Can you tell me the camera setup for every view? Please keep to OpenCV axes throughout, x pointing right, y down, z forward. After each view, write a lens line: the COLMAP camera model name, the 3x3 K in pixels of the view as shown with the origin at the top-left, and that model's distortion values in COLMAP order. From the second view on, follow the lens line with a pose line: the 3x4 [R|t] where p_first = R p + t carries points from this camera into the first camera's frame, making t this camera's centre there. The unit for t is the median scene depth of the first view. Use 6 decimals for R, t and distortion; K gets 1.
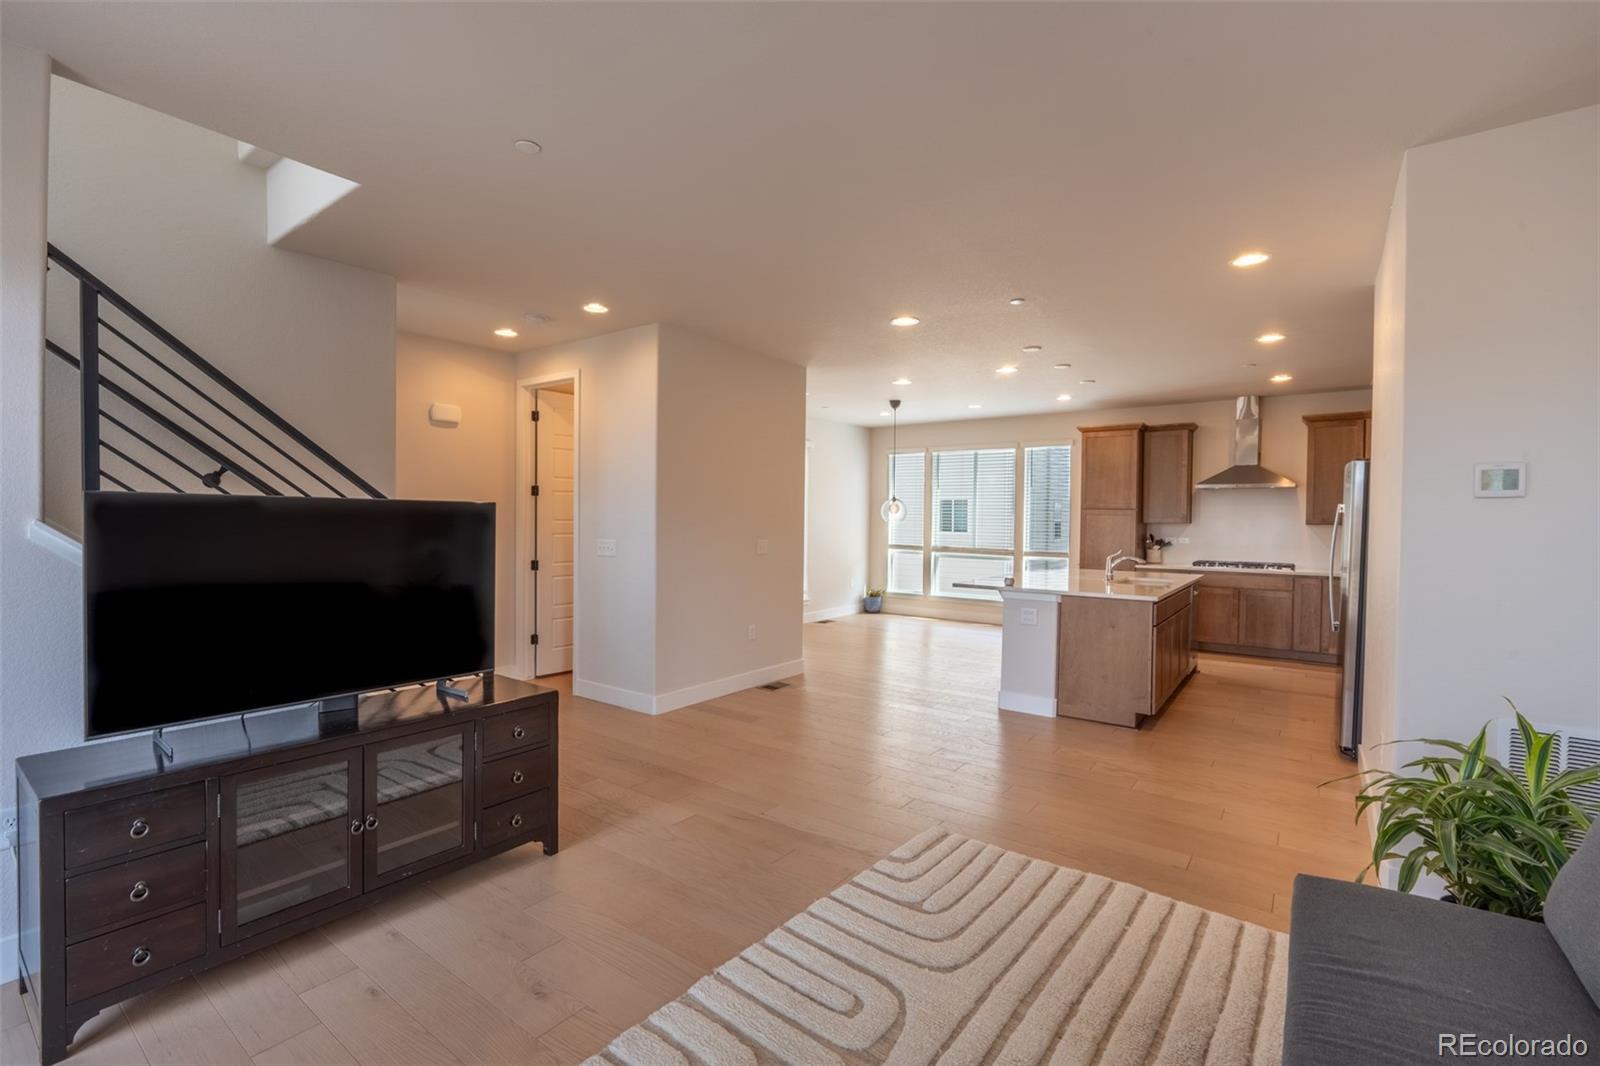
lens RADIAL K [[710.7, 0, 791.0], [0, 710.7, 533.0], [0, 0, 1]] dist [-0.008701, 0.000978]
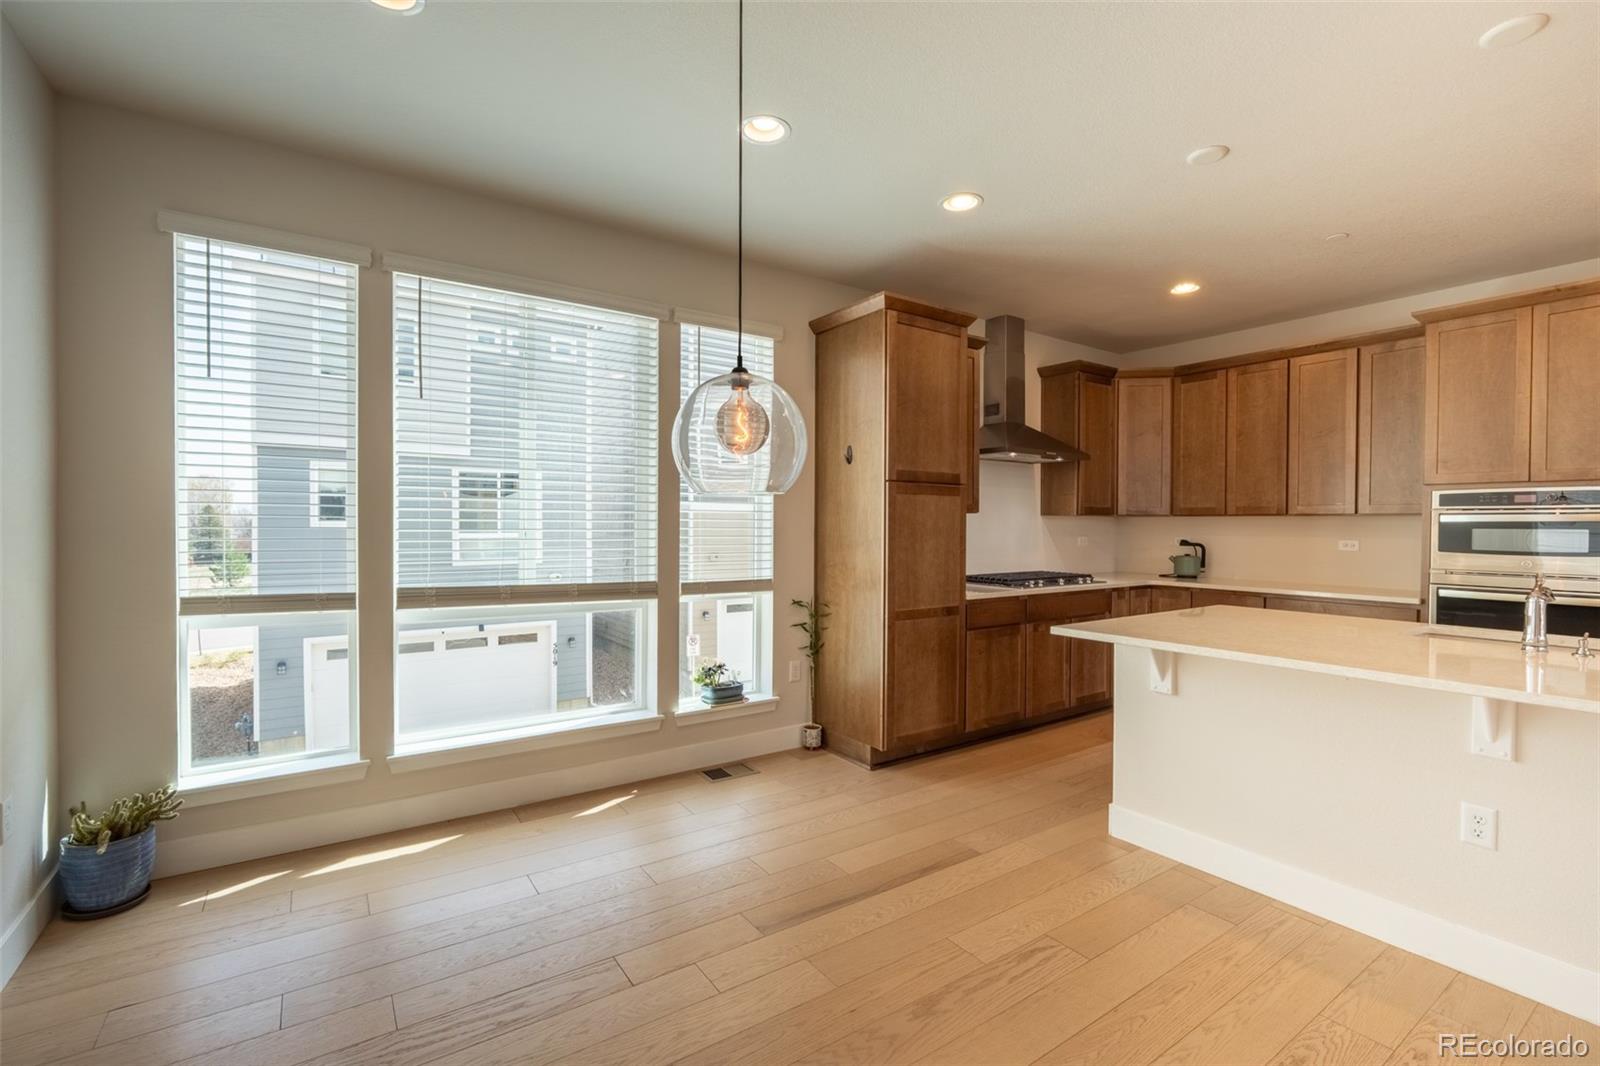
lens RADIAL K [[710.7, 0, 791.0], [0, 710.7, 533.0], [0, 0, 1]] dist [-0.008701, 0.000978]
pose [[0.322999, -0.022163, 0.946140, -0.034213], [0.017200, 0.999698, 0.017545, -0.010018], [-0.946243, 0.010606, 0.323282, 0.948672]]
